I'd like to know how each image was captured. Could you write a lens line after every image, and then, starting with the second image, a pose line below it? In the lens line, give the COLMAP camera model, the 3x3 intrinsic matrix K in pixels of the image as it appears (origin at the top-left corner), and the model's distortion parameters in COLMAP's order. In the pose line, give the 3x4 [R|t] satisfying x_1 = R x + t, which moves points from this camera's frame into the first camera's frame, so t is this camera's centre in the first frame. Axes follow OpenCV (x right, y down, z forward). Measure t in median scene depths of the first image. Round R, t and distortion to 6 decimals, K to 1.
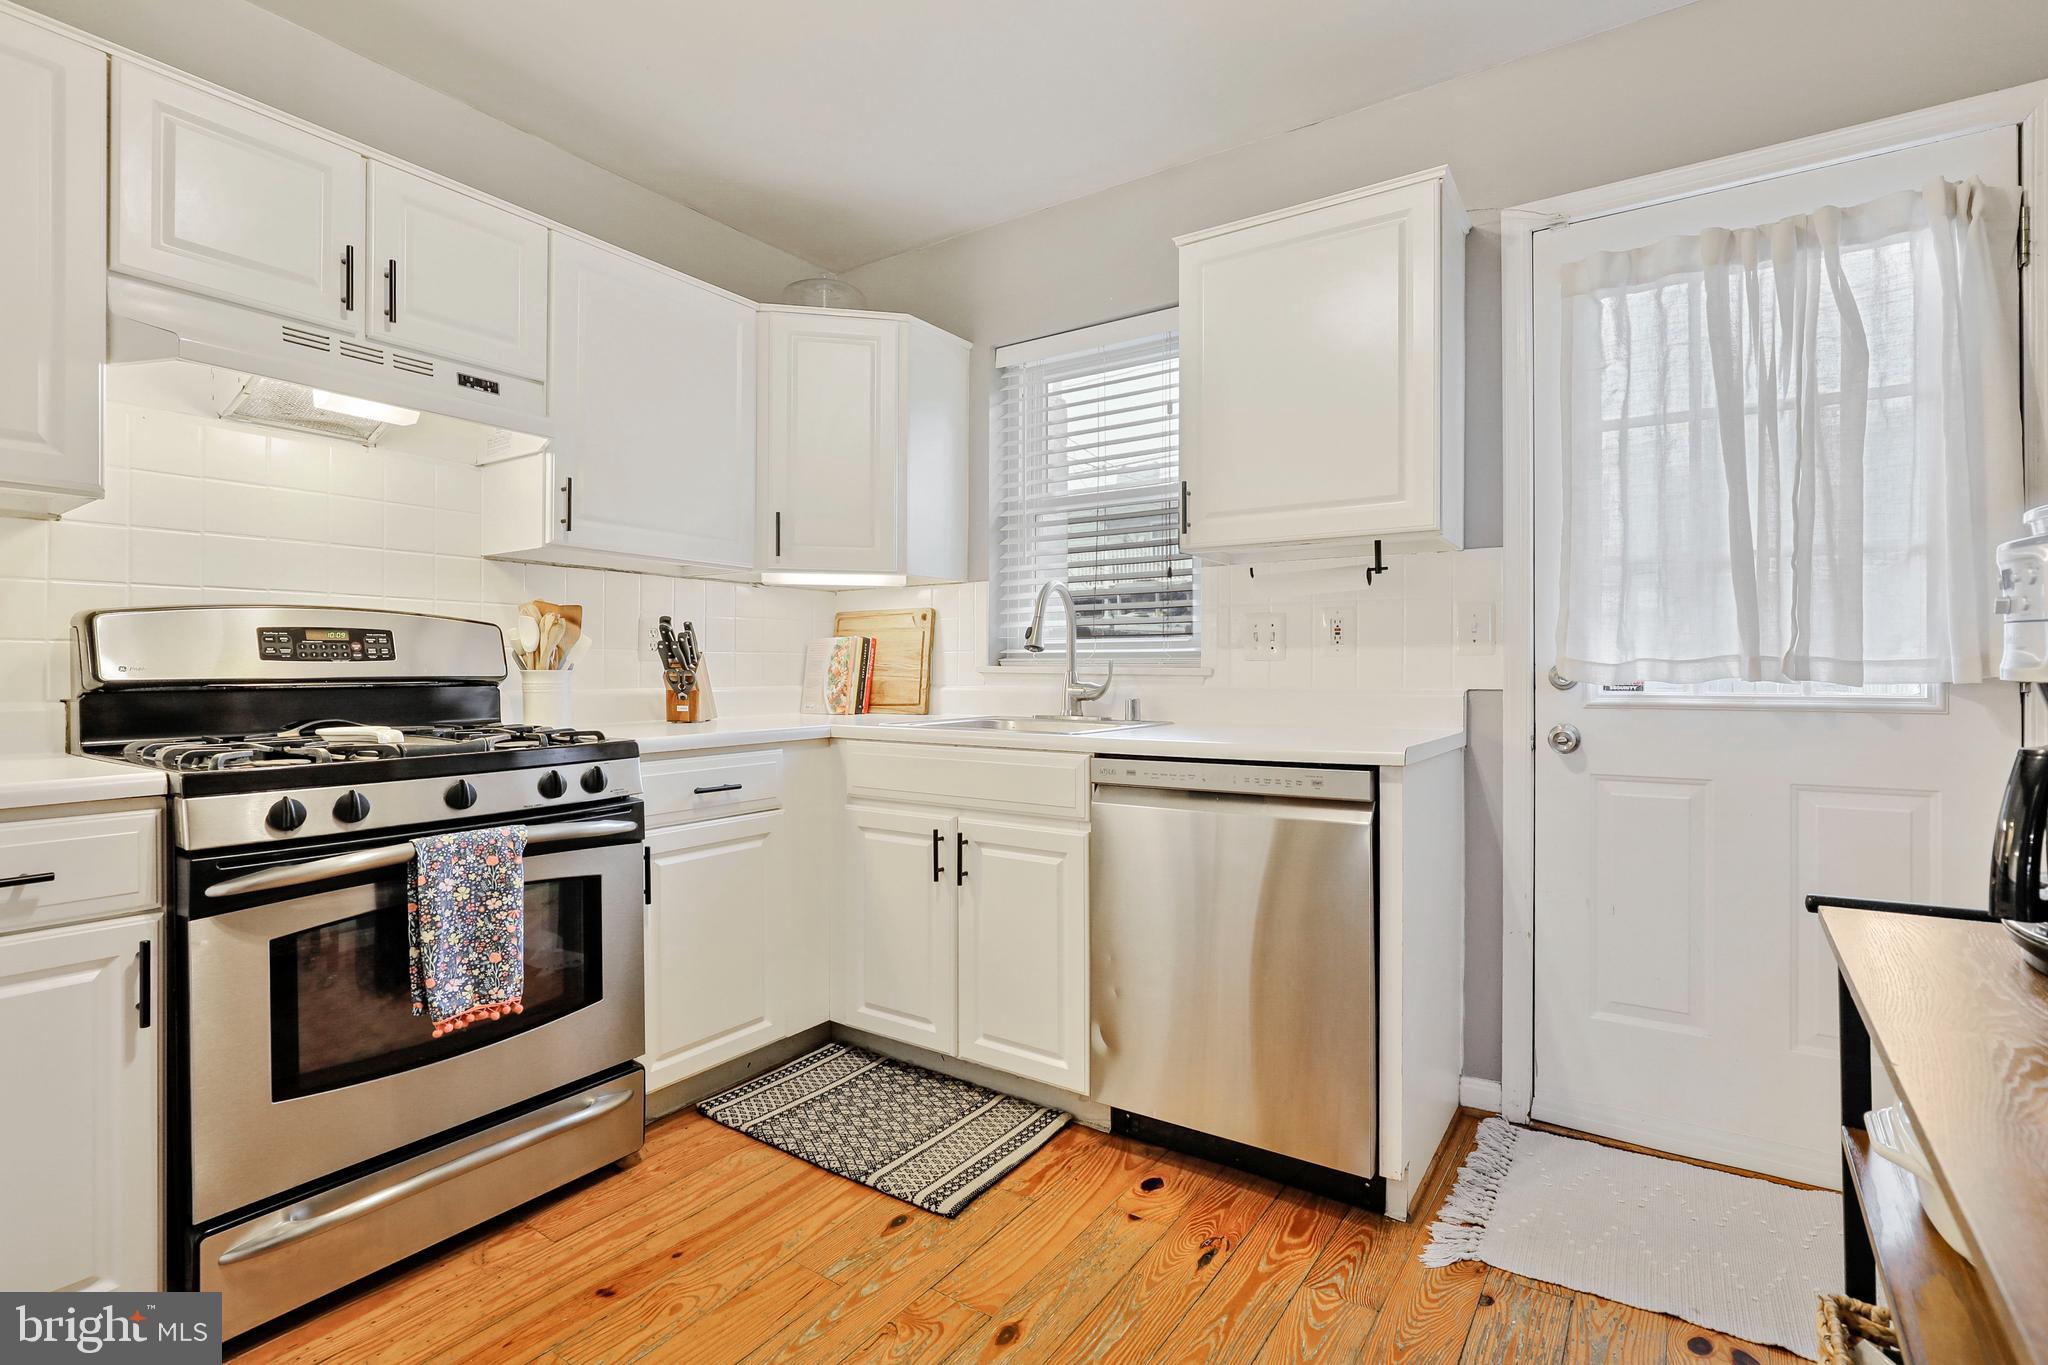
lens RADIAL K [[957.7, 0, 1002.4], [0, 957.7, 678.0], [0, 0, 1]] dist [0.003614, 0.000825]
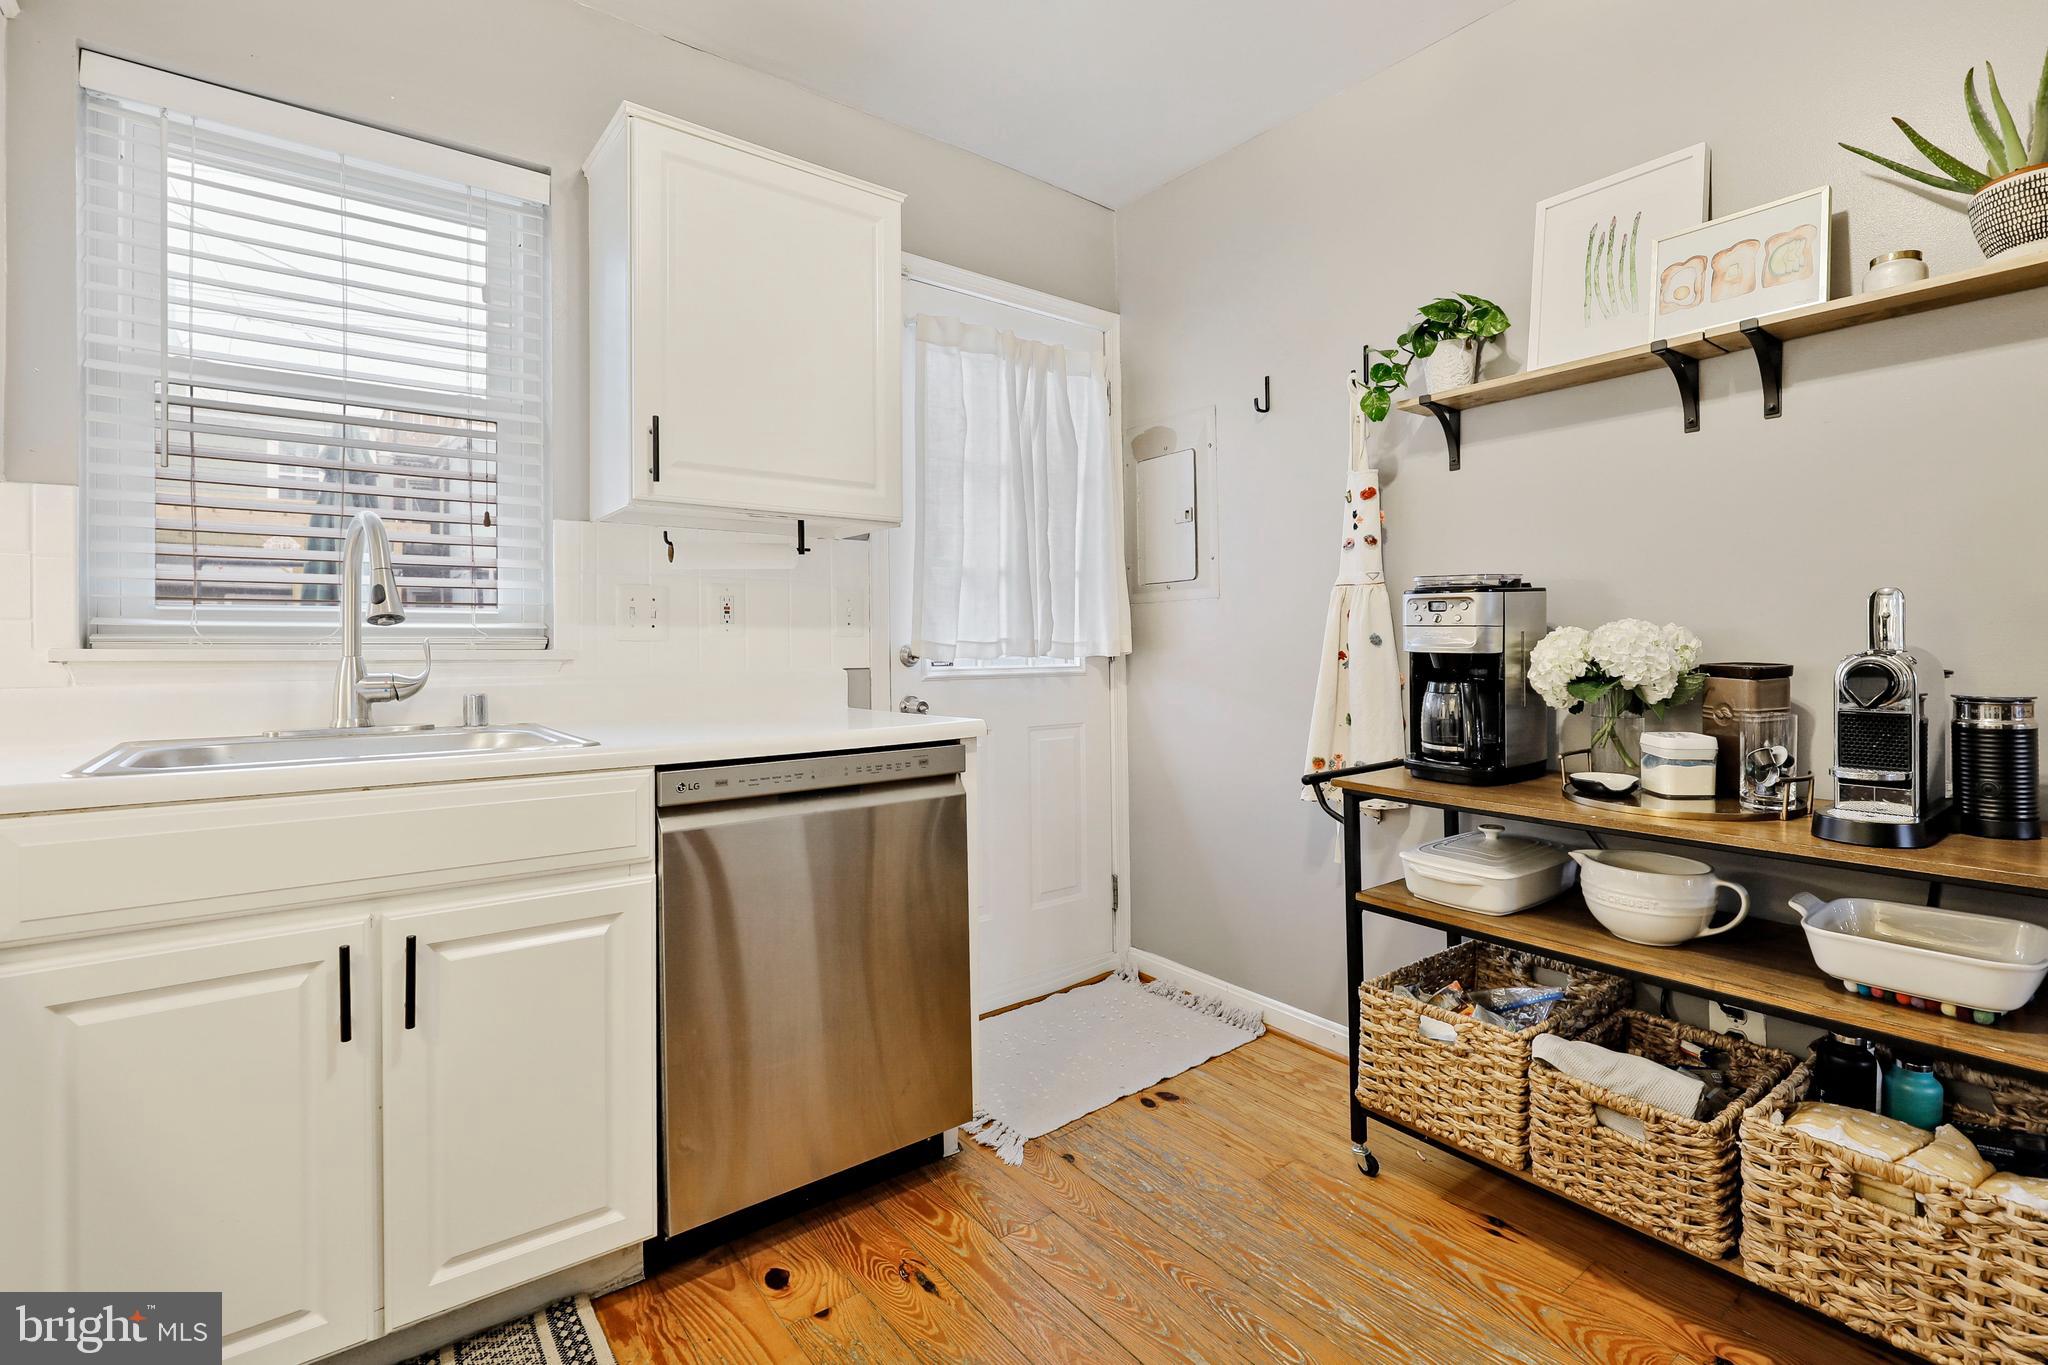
lens RADIAL K [[982.0, 0, 1027.9], [0, 982.0, 647.5], [0, 0, 1]] dist [-0.001400, 0.000282]
pose [[0.290080, -0.002181, 0.957000, -0.535740], [0.013625, 0.999905, -0.001851, -0.007260], [-0.956905, 0.013576, 0.290082, 0.497947]]
